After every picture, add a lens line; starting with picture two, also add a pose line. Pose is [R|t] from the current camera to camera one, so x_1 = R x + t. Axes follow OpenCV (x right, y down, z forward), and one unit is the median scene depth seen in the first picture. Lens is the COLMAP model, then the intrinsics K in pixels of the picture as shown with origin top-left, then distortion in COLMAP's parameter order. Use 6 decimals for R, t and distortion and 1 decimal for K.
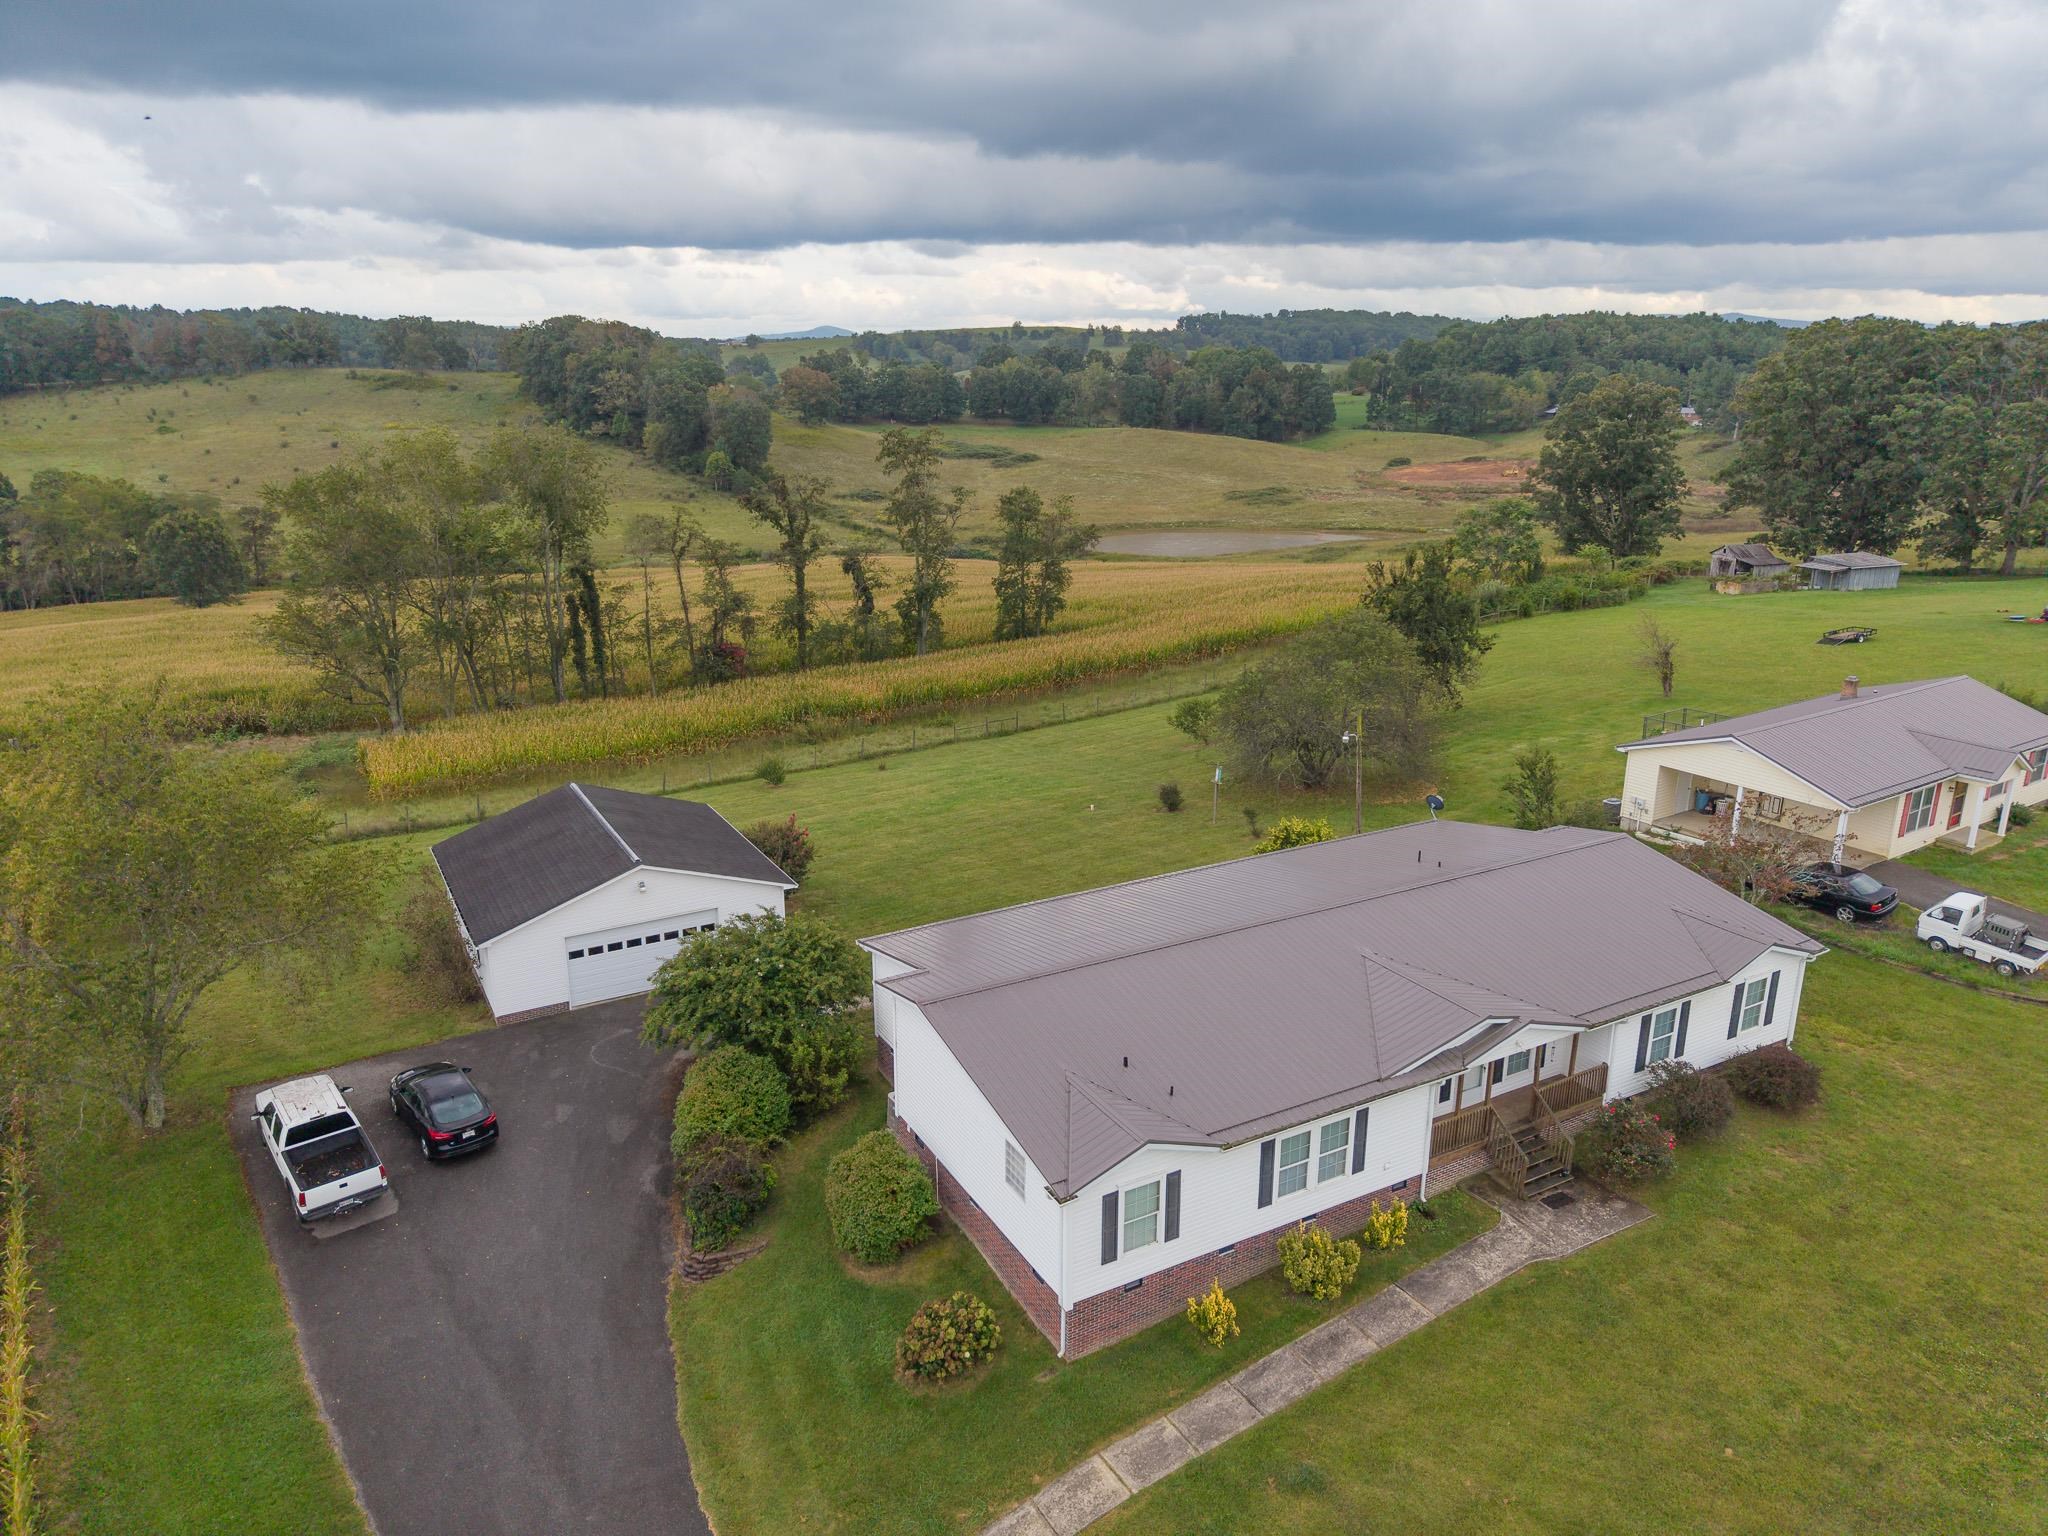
lens RADIAL K [[1404.7, 0, 1024.0], [0, 1404.7, 768.0], [0, 0, 1]] dist [0.048224, -0.057421]
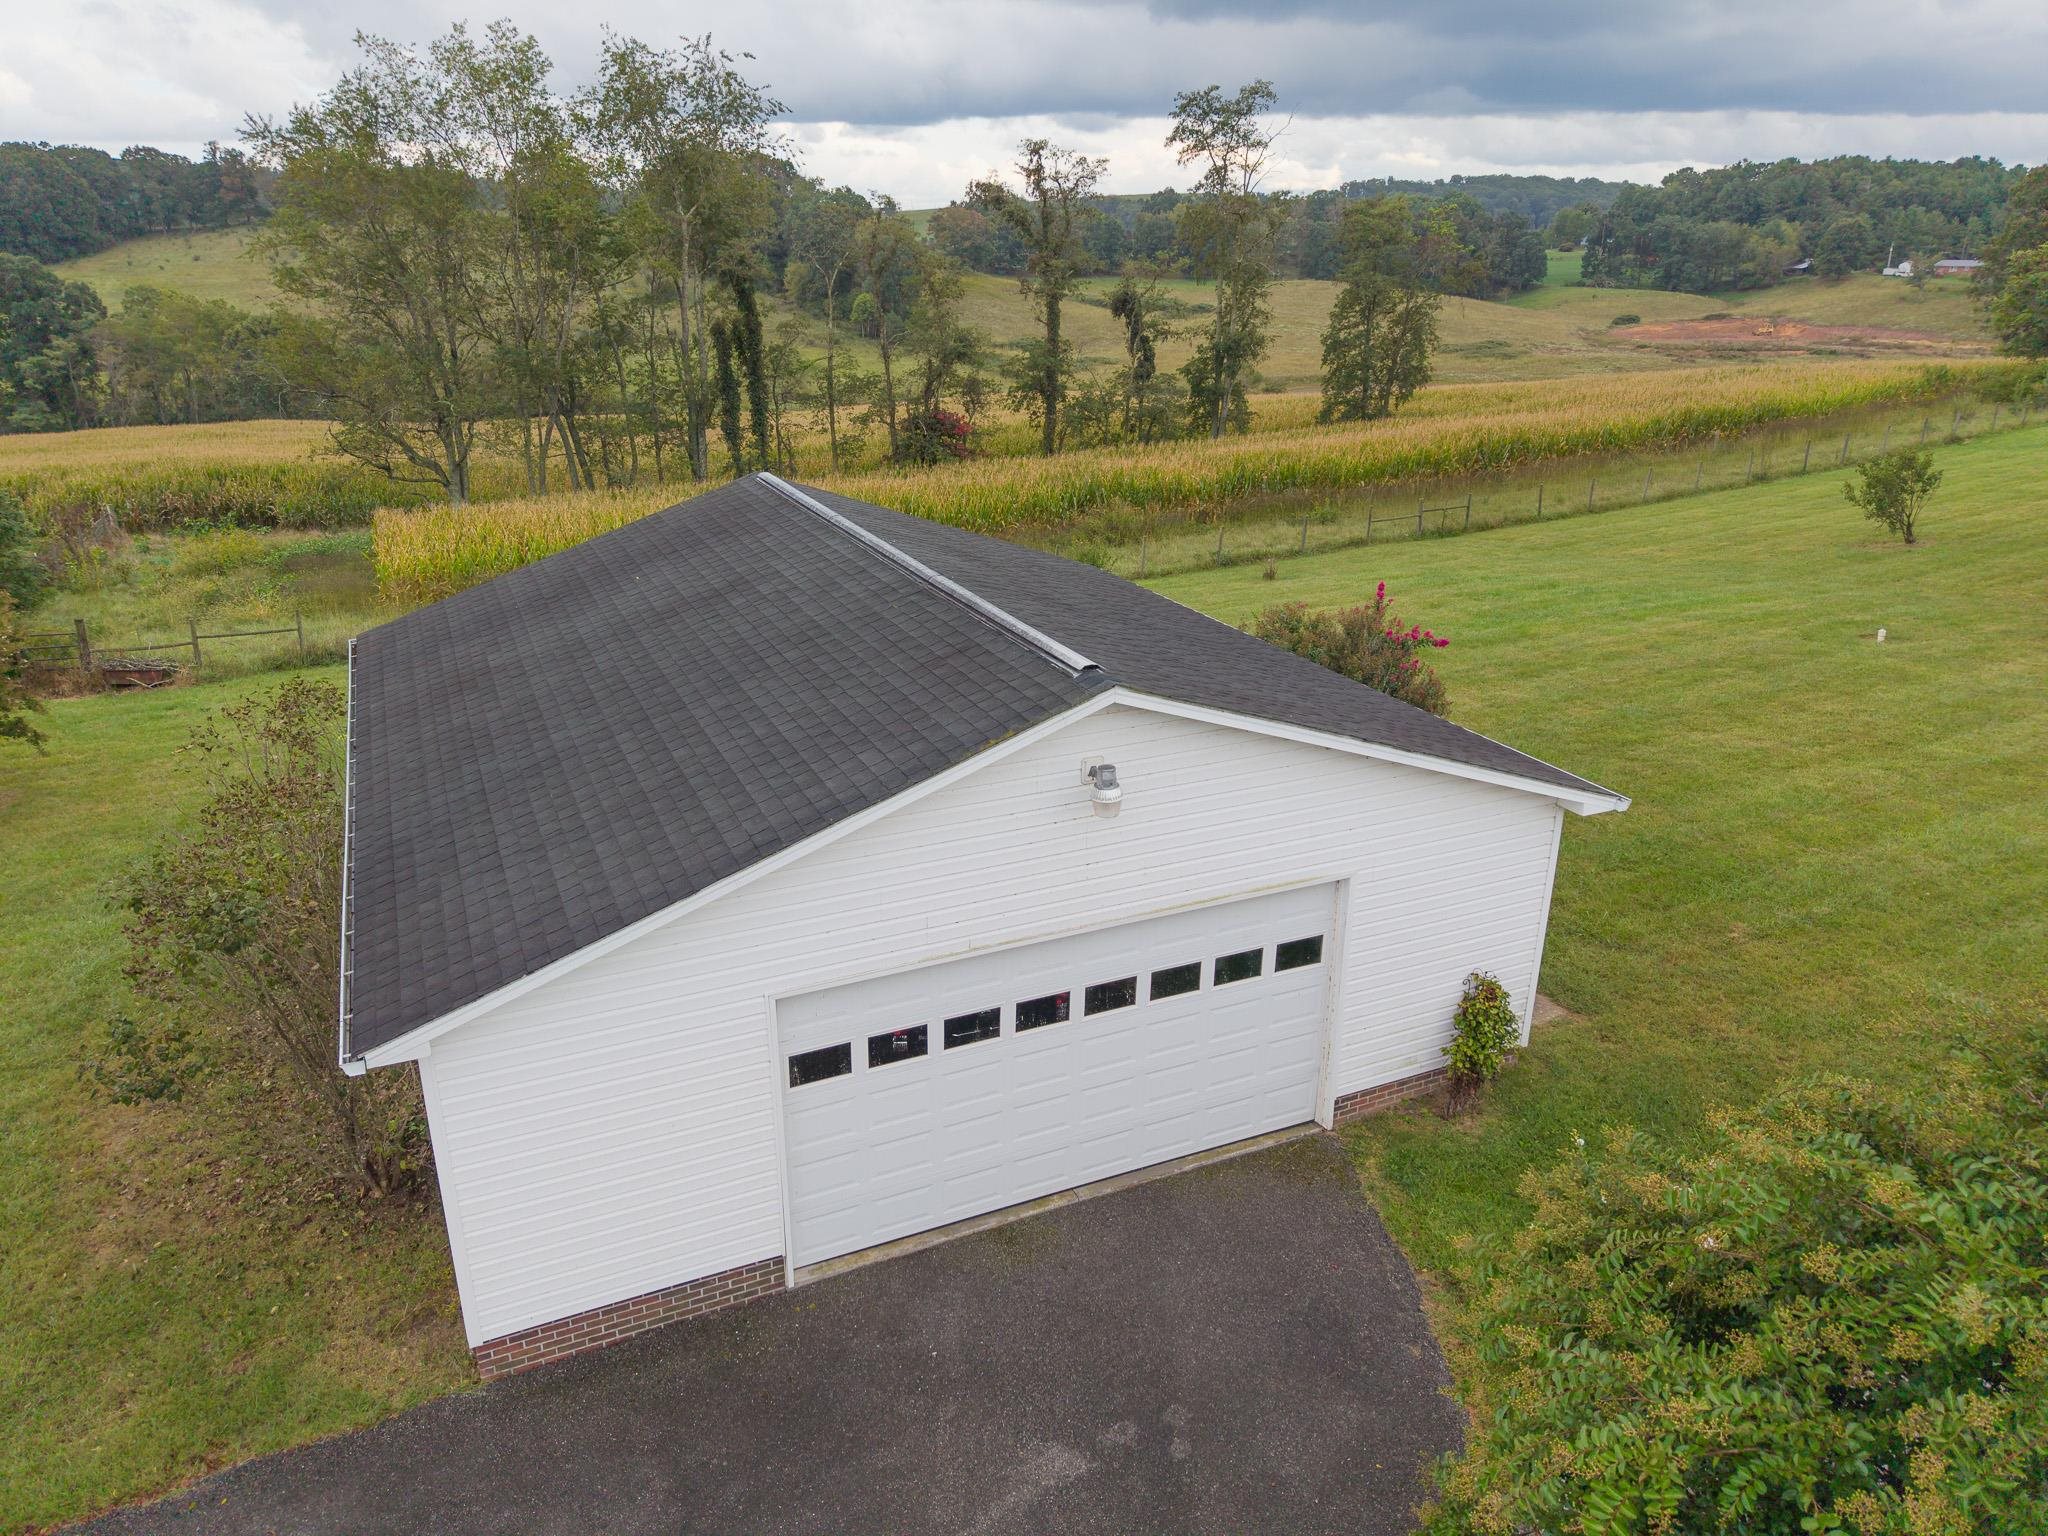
lens RADIAL K [[1420.0, 0, 1024.0], [0, 1420.0, 768.0], [0, 0, 1]] dist [0.003264, 0.001557]
pose [[0.995853, 0.034010, -0.084381, -0.099673], [-0.027733, 0.996837, 0.074472, 0.024492], [0.086647, -0.071823, 0.993647, 0.290601]]
